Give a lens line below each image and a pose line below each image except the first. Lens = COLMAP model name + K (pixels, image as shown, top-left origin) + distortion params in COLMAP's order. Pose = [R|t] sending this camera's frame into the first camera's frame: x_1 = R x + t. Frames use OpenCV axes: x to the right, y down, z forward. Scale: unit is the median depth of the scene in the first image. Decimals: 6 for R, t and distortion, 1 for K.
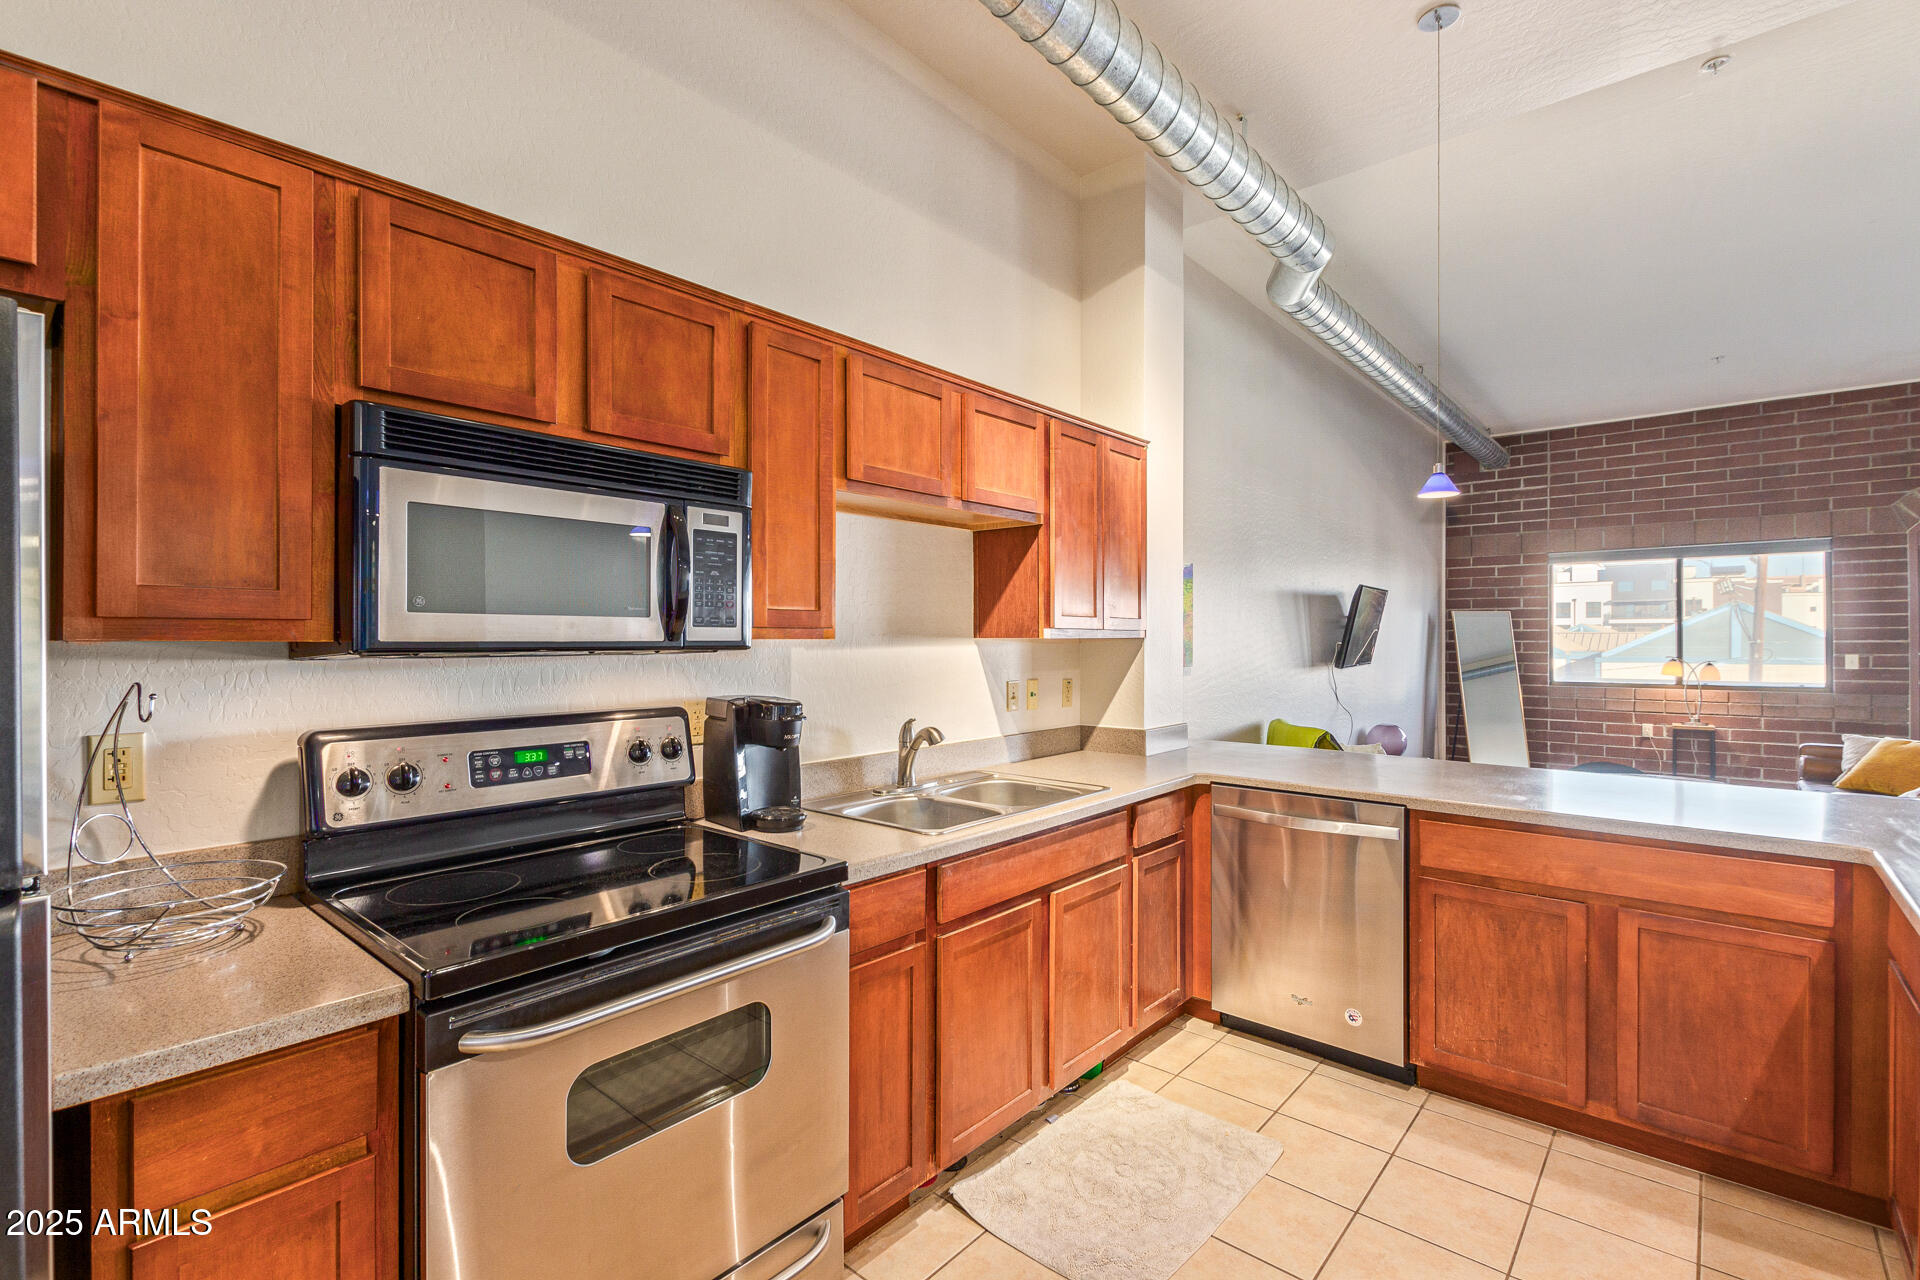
lens RADIAL K [[869.1, 0, 949.6], [0, 869.1, 636.5], [0, 0, 1]] dist [0.000492, -0.001133]
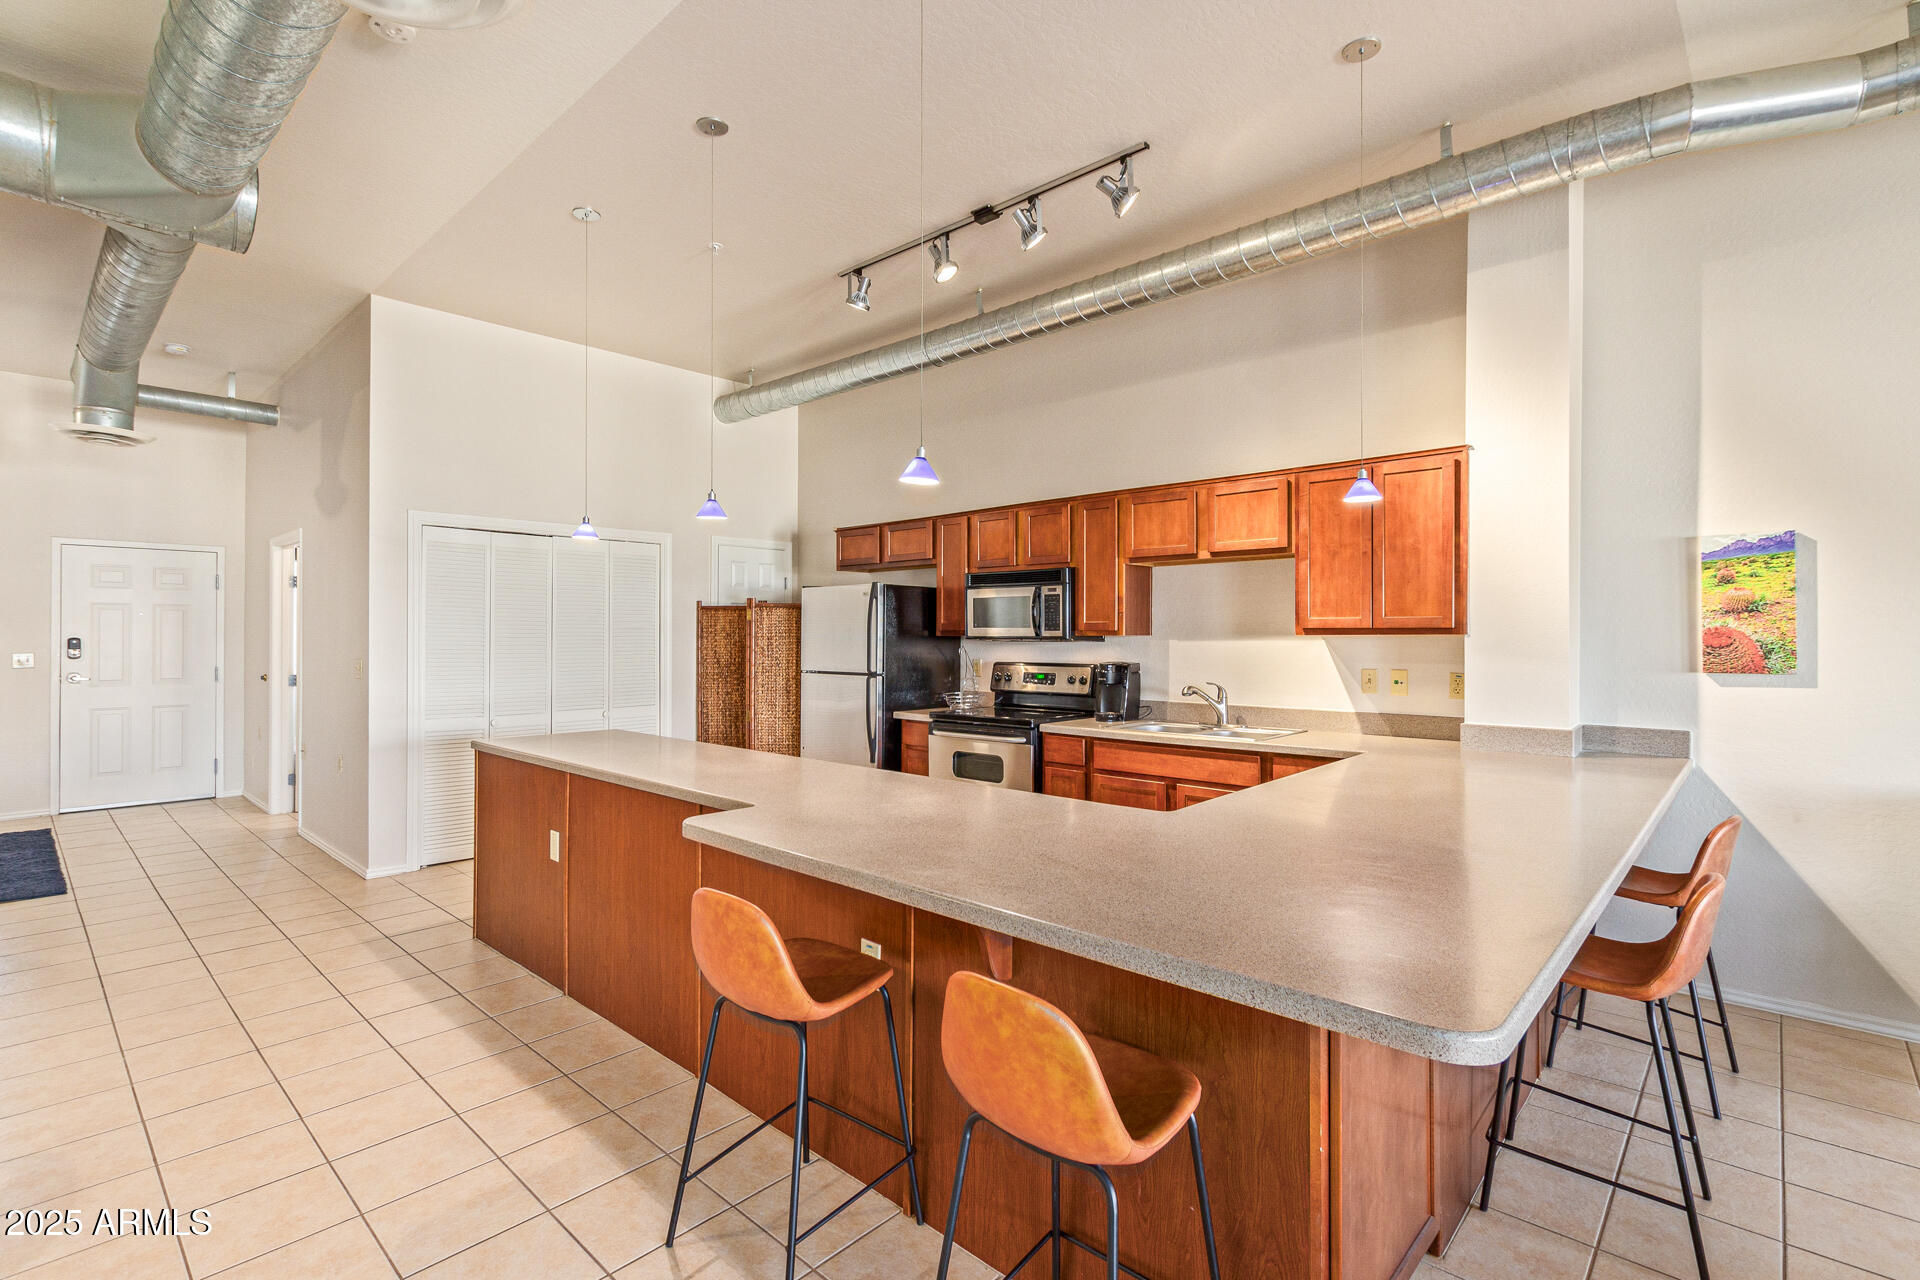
lens RADIAL K [[869.1, 0, 940.8], [0, 869.1, 629.2], [0, 0, 1]] dist [0.000492, -0.001133]
pose [[-0.029350, -0.006111, -0.999551, 1.669820], [0.003220, 0.999976, -0.006208, -0.000392], [0.999564, -0.003401, -0.029330, 0.529672]]
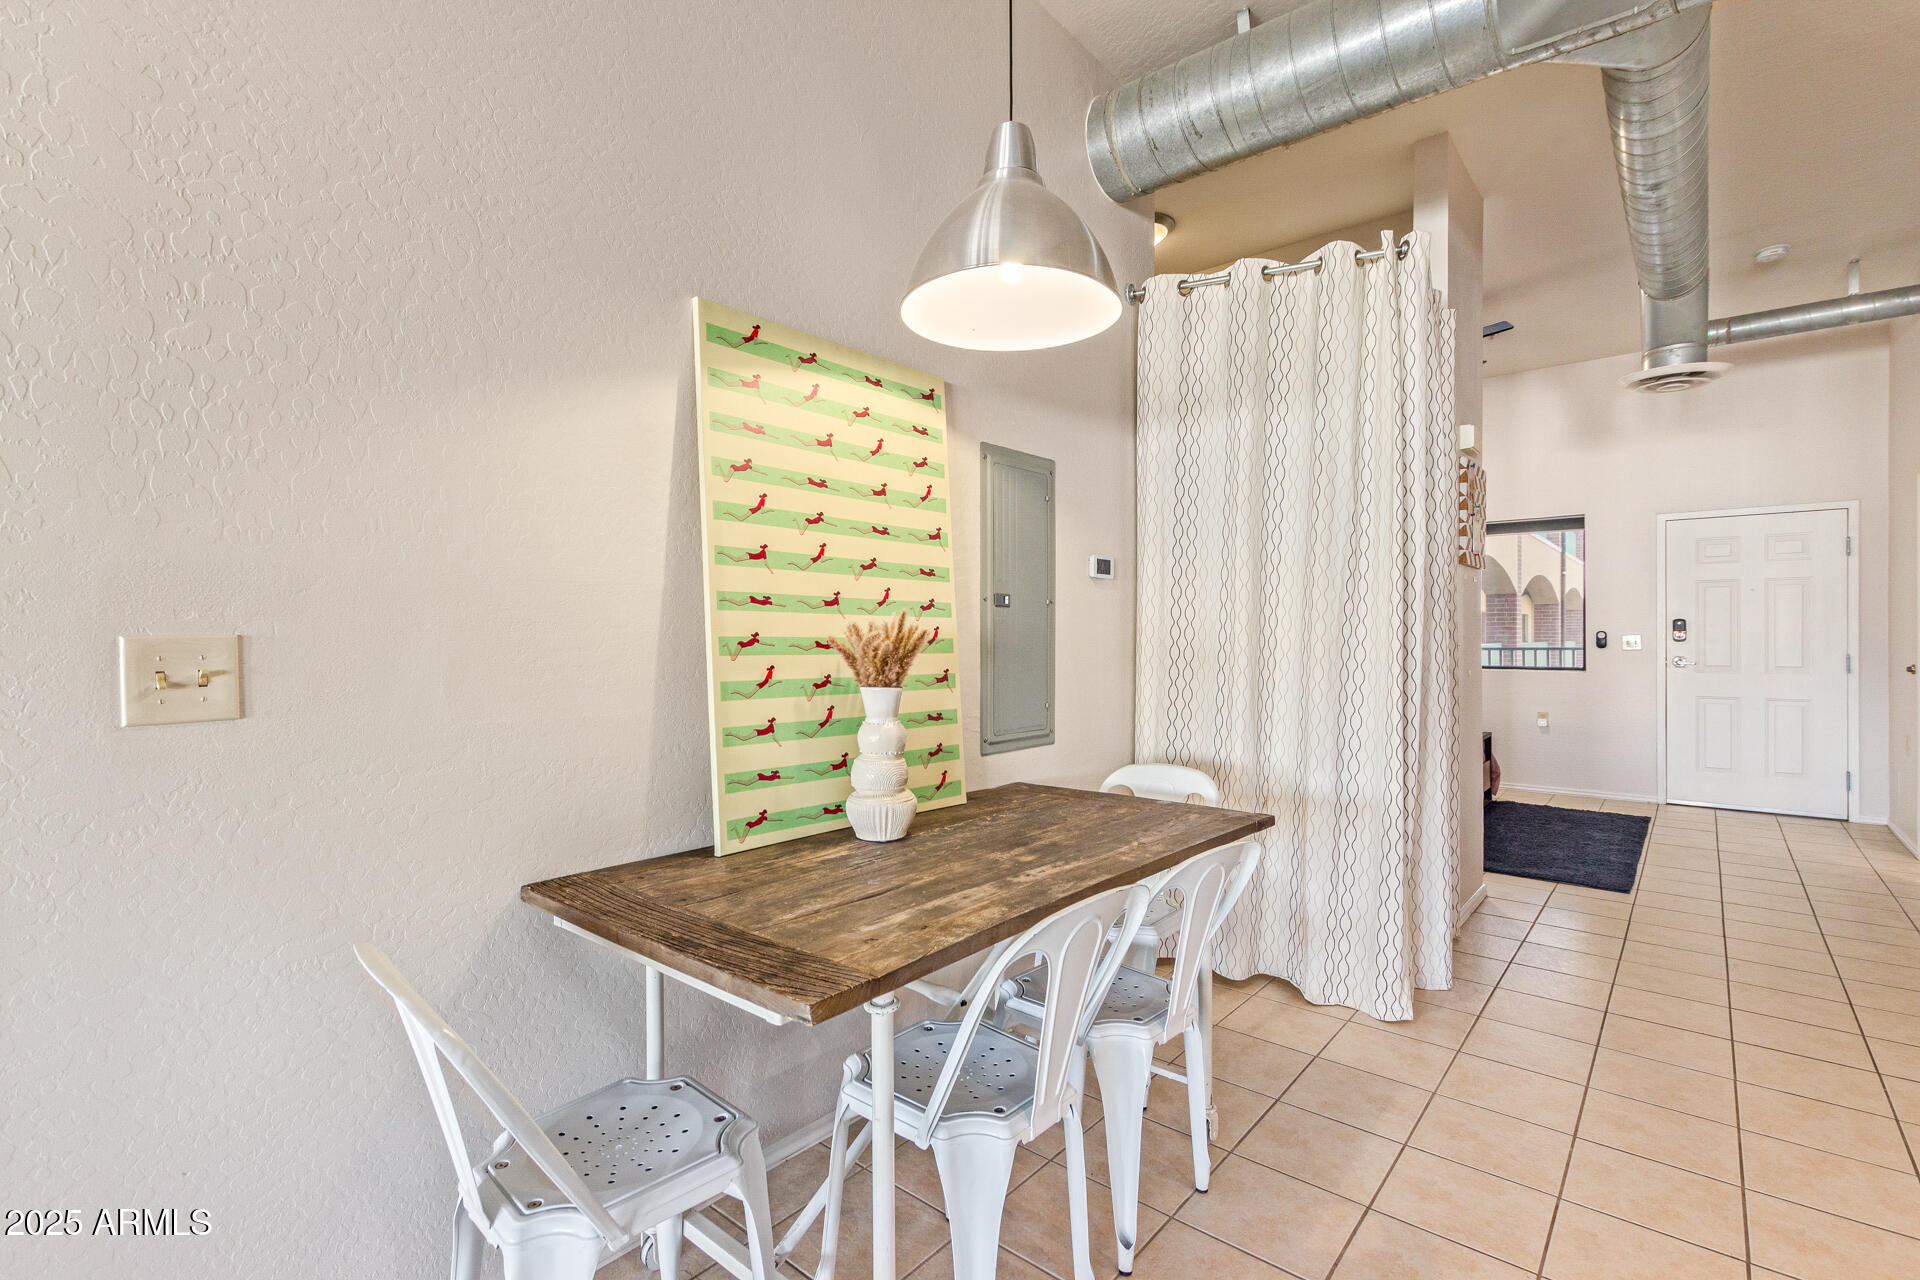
lens RADIAL K [[869.1, 0, 961.0], [0, 869.1, 638.1], [0, 0, 1]] dist [0.000492, -0.001133]
pose [[-0.999932, 0.004500, -0.010770, 1.198318], [0.004559, 0.999975, -0.005444, 0.057279], [0.010745, -0.005493, -0.999927, 0.278613]]
